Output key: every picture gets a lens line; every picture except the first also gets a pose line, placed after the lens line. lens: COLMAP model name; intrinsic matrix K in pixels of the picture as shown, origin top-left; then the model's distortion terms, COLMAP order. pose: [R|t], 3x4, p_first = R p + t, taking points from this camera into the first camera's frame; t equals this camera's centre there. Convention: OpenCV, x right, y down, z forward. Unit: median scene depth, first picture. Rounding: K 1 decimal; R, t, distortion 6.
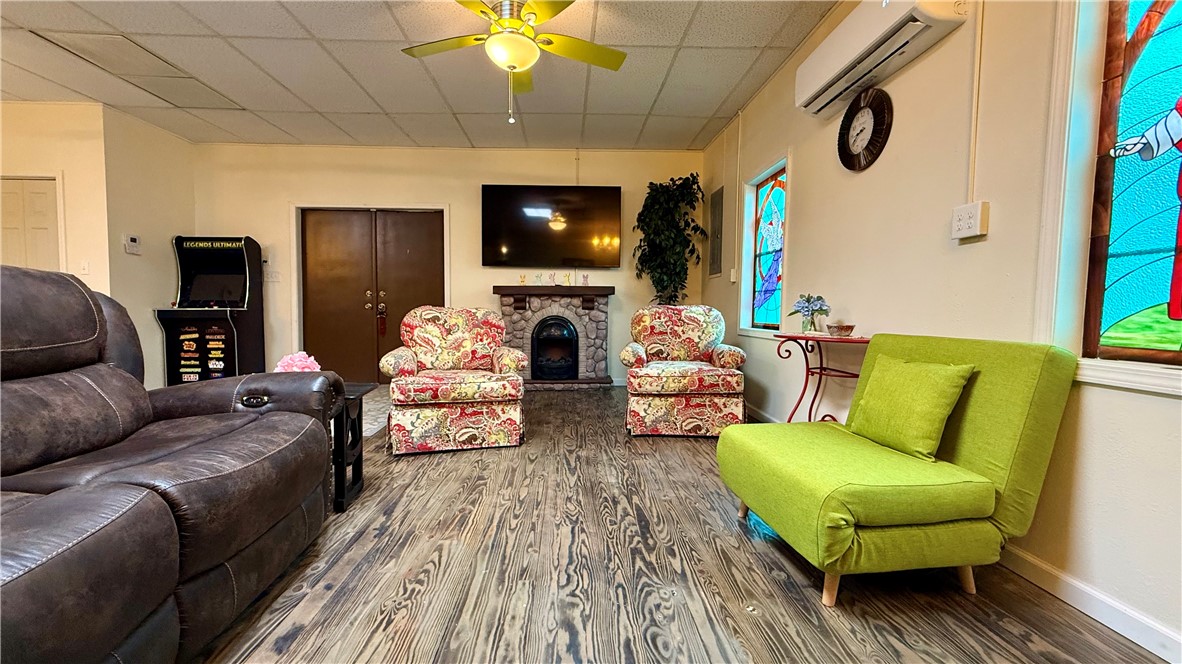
lens RADIAL K [[472.8, 0, 589.0], [0, 472.8, 332.7], [0, 0, 1]] dist [-0.000964, 0.000020]
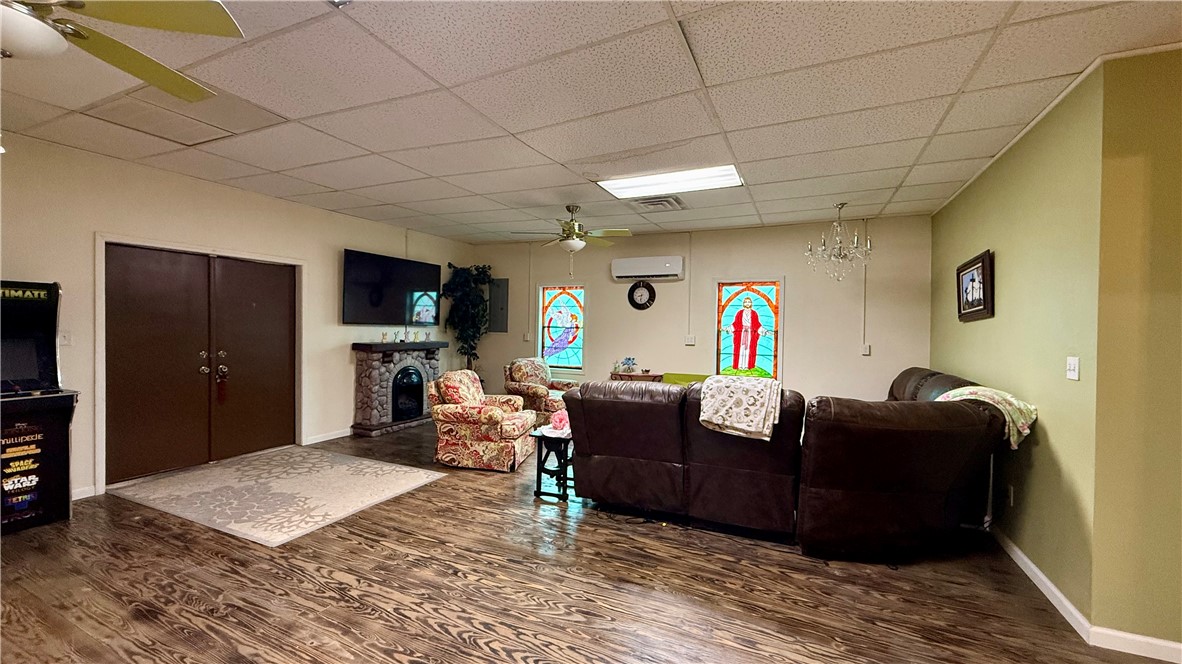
lens RADIAL K [[472.8, 0, 590.9], [0, 472.8, 333.1], [0, 0, 1]] dist [-0.000964, 0.000020]
pose [[0.463297, -0.010148, 0.886145, -0.942550], [0.025830, 0.999664, -0.002057, -0.107646], [-0.885827, 0.023842, 0.463404, 0.011015]]
